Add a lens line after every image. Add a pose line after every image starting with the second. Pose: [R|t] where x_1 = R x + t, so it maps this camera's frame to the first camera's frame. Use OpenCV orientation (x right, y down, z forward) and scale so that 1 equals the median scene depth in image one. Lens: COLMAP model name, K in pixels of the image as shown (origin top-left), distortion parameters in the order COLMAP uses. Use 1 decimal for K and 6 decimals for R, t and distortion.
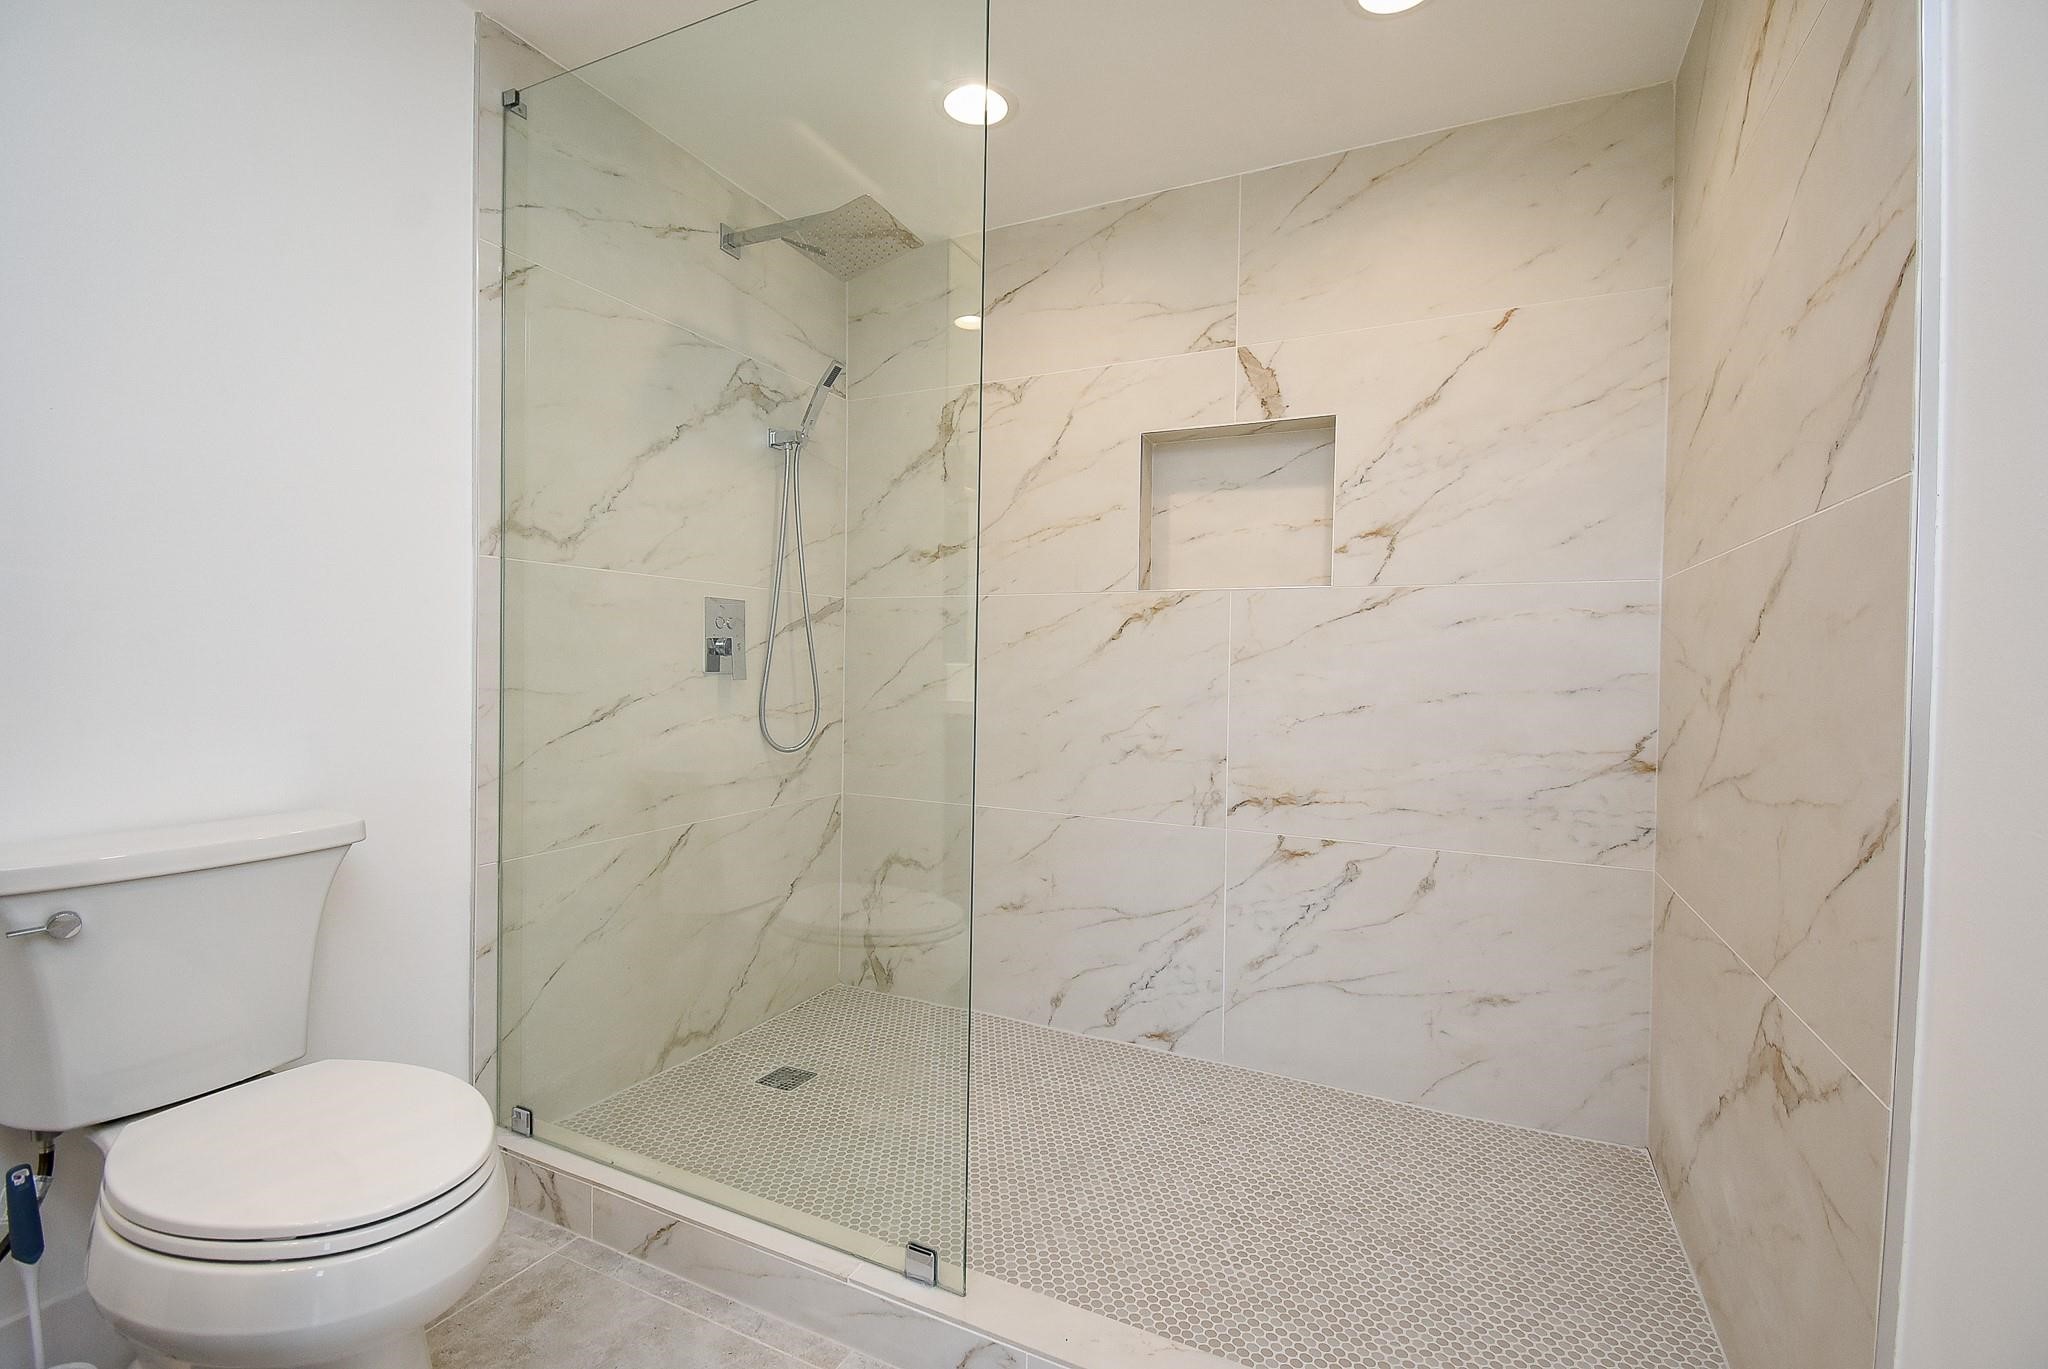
lens RADIAL K [[906.8, 0, 1024.7], [0, 906.8, 685.4], [0, 0, 1]] dist [-0.017254, 0.000665]
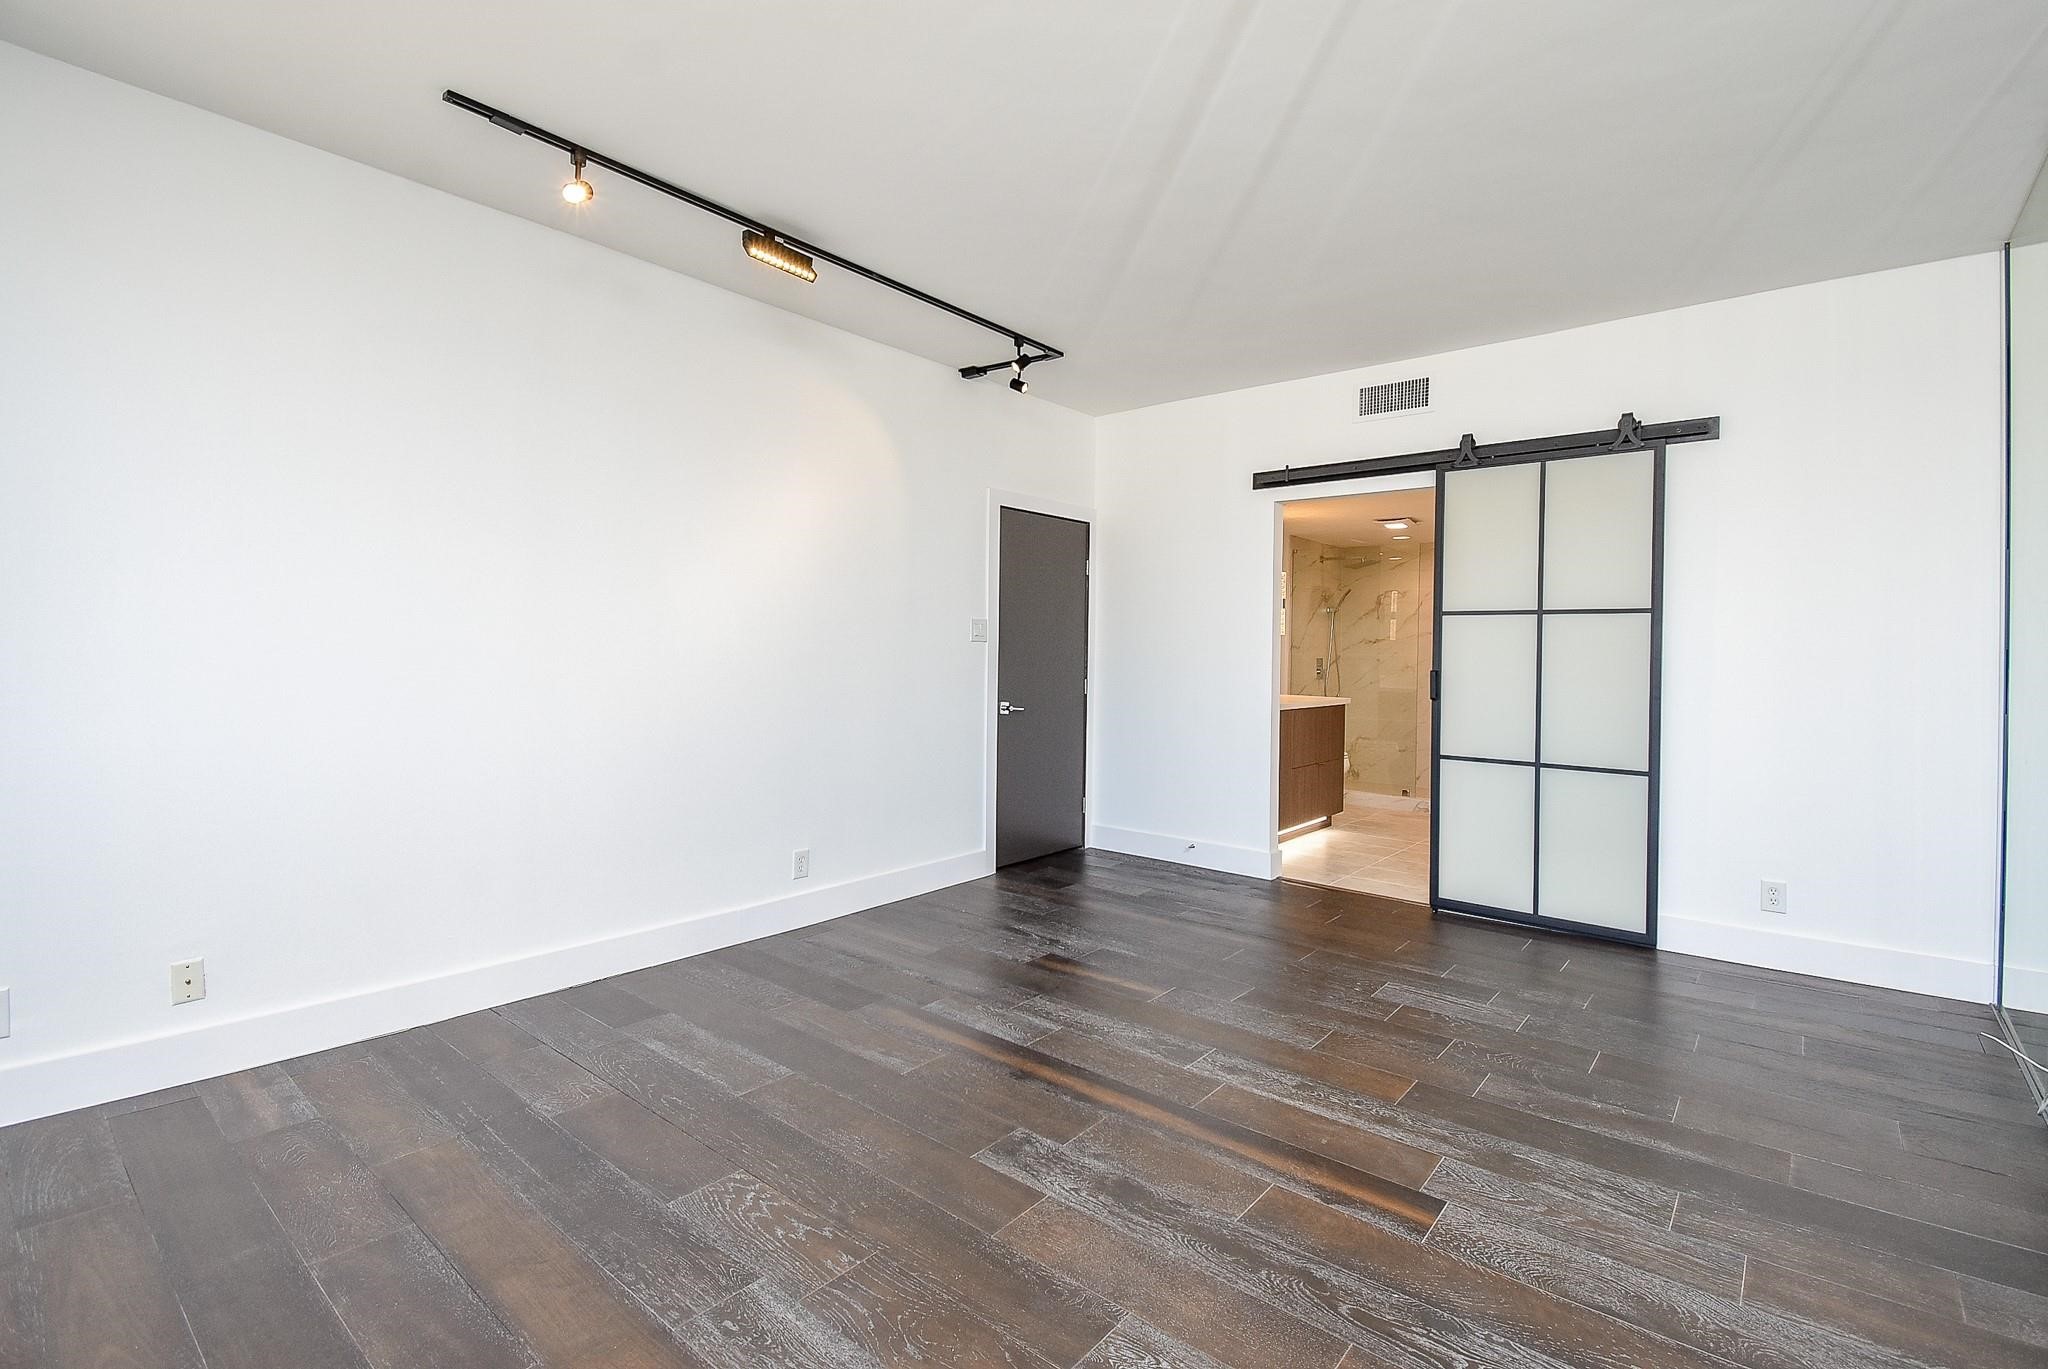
lens RADIAL K [[906.8, 0, 1024.7], [0, 906.8, 680.0], [0, 0, 1]] dist [-0.017254, 0.000665]
pose [[0.968481, 0.003770, -0.249057, -0.498202], [-0.003428, 0.999992, 0.001805, -0.013084], [0.249062, -0.000894, 0.968487, -2.393622]]
